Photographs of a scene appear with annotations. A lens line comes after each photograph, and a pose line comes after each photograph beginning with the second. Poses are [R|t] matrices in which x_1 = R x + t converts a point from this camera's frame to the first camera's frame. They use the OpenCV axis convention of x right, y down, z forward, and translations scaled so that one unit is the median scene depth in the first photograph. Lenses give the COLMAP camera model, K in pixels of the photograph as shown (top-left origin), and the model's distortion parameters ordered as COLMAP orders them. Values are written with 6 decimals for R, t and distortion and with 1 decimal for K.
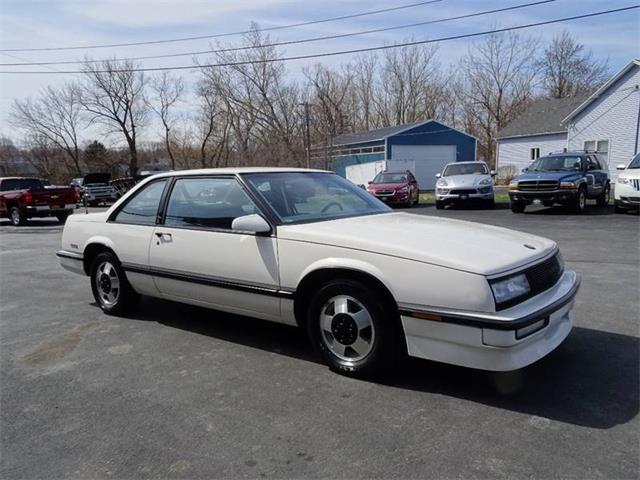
lens RADIAL K [[491.5, 0, 322.9], [0, 491.5, 243.4], [0, 0, 1]] dist [0.020837, 0.008208]
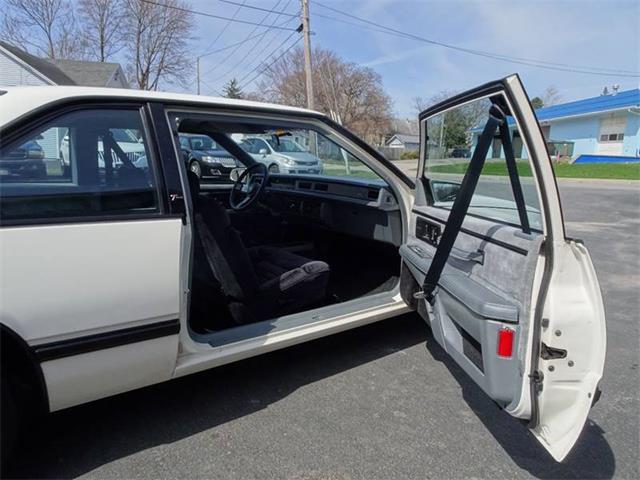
lens RADIAL K [[458.3, 0, 320.6], [0, 458.3, 237.5], [0, 0, 1]] dist [0.014959, -0.002033]
pose [[0.257937, -0.141781, 0.955702, -0.179388], [0.093174, 0.988214, 0.121457, -0.014440], [-0.961659, 0.057718, 0.268107, 0.201183]]
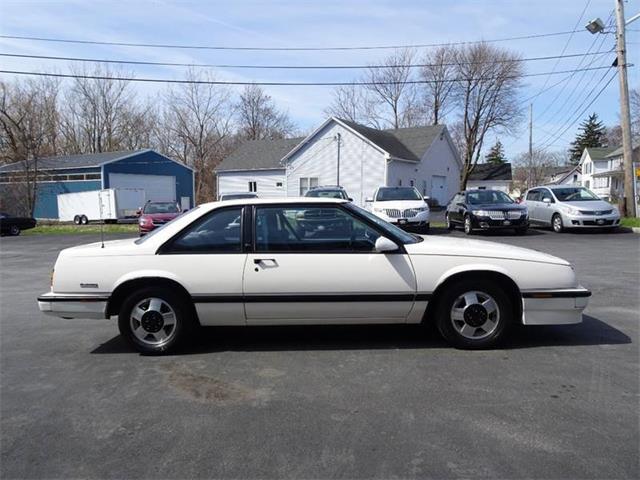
lens RADIAL K [[491.5, 0, 323.6], [0, 491.5, 237.2], [0, 0, 1]] dist [0.020837, 0.008208]
pose [[0.815669, -0.033235, 0.577564, -0.207638], [0.075112, 0.995982, -0.048765, -0.001834], [-0.573622, 0.083158, 0.814888, 0.018437]]
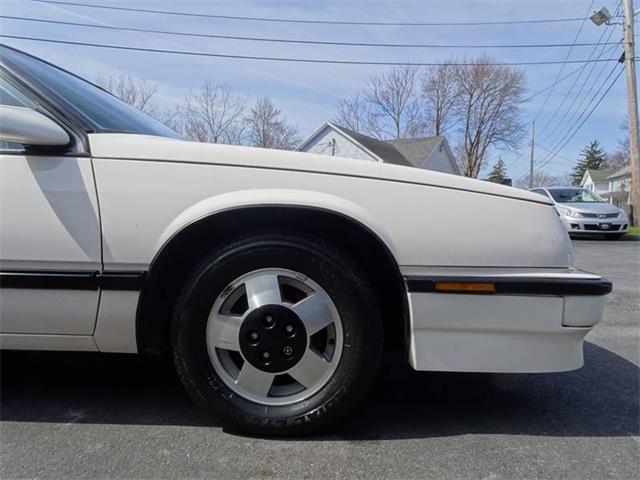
lens RADIAL K [[458.3, 0, 324.3], [0, 458.3, 236.7], [0, 0, 1]] dist [0.014959, -0.002033]
pose [[0.832435, 0.012723, 0.553976, -0.030871], [0.038774, 0.995949, -0.081136, 0.021511], [-0.552764, 0.089020, 0.828569, 0.112217]]
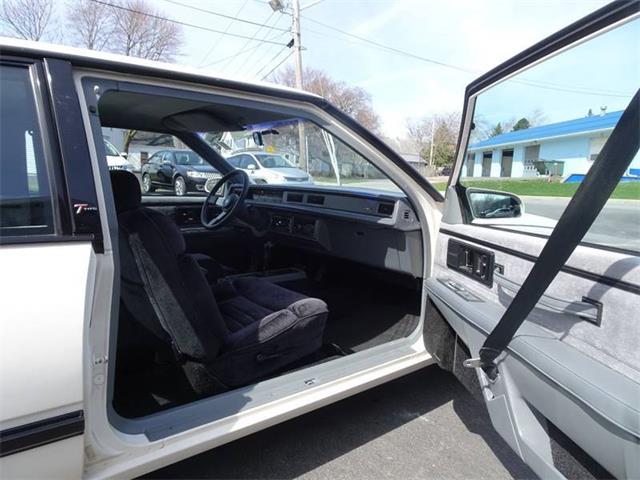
lens RADIAL K [[458.3, 0, 321.3], [0, 458.3, 236.8], [0, 0, 1]] dist [0.014959, -0.002033]
pose [[0.235744, -0.102428, 0.966402, -0.141650], [0.087606, 0.992621, 0.083836, -0.012406], [-0.967858, 0.064898, 0.242978, 0.212839]]
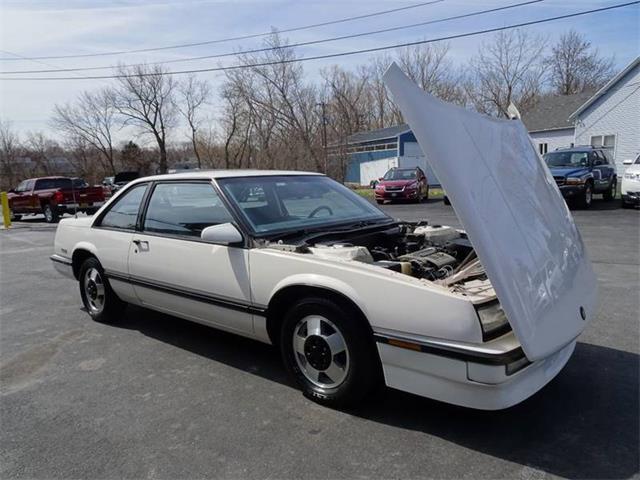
lens RADIAL K [[458.3, 0, 322.8], [0, 458.3, 242.6], [0, 0, 1]] dist [0.014959, -0.002033]
pose [[0.999151, -0.003312, -0.041074, 0.016812], [0.004021, 0.999844, 0.017182, -0.007984], [0.041011, -0.017332, 0.999008, 0.030732]]
